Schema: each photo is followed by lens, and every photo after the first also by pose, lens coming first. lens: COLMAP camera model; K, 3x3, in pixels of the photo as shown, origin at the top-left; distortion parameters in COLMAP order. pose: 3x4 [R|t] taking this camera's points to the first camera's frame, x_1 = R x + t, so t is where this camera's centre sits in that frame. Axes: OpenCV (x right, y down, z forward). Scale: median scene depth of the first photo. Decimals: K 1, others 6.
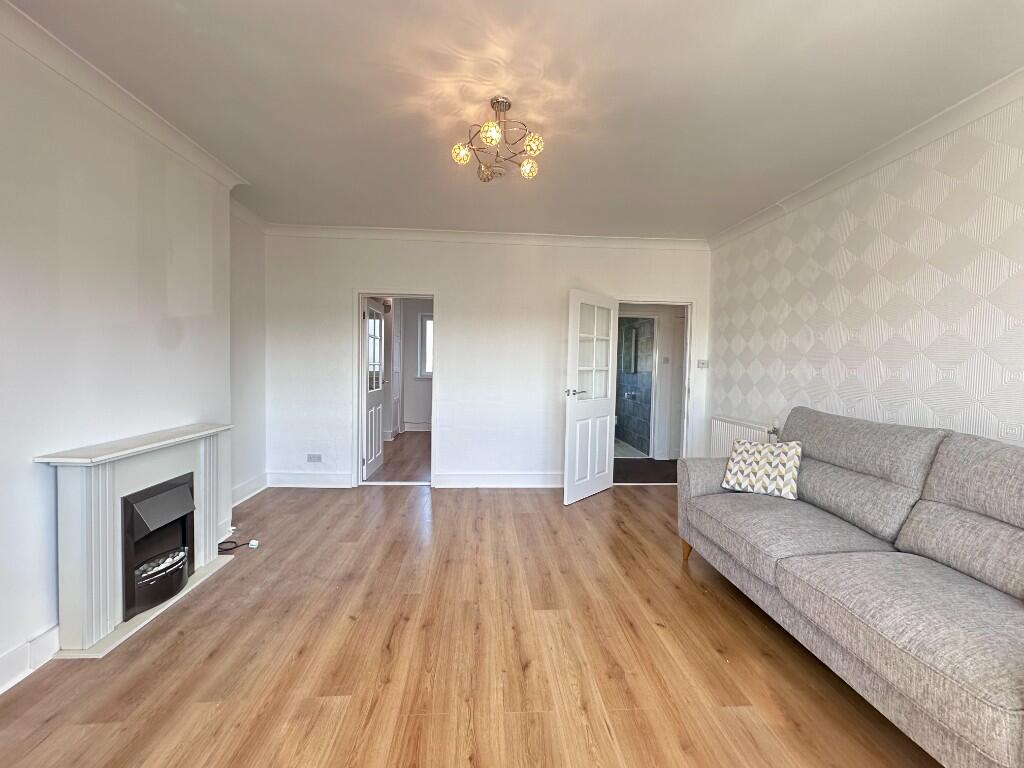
lens RADIAL K [[410.6, 0, 514.2], [0, 410.6, 380.6], [0, 0, 1]] dist [0.000574, 0.000258]
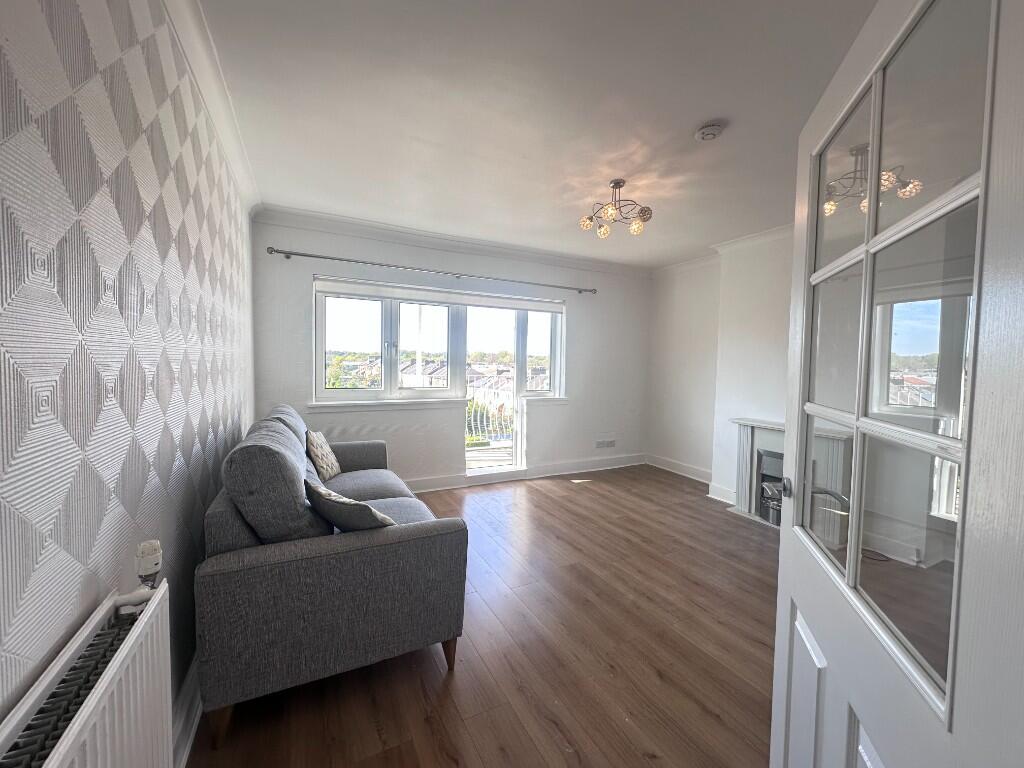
lens RADIAL K [[410.6, 0, 512.2], [0, 410.6, 381.8], [0, 0, 1]] dist [0.000574, 0.000258]
pose [[-0.922503, -0.028113, -0.384964, 0.843437], [-0.060127, 0.995636, 0.071376, -0.093909], [0.381278, 0.088992, -0.920167, 2.298494]]
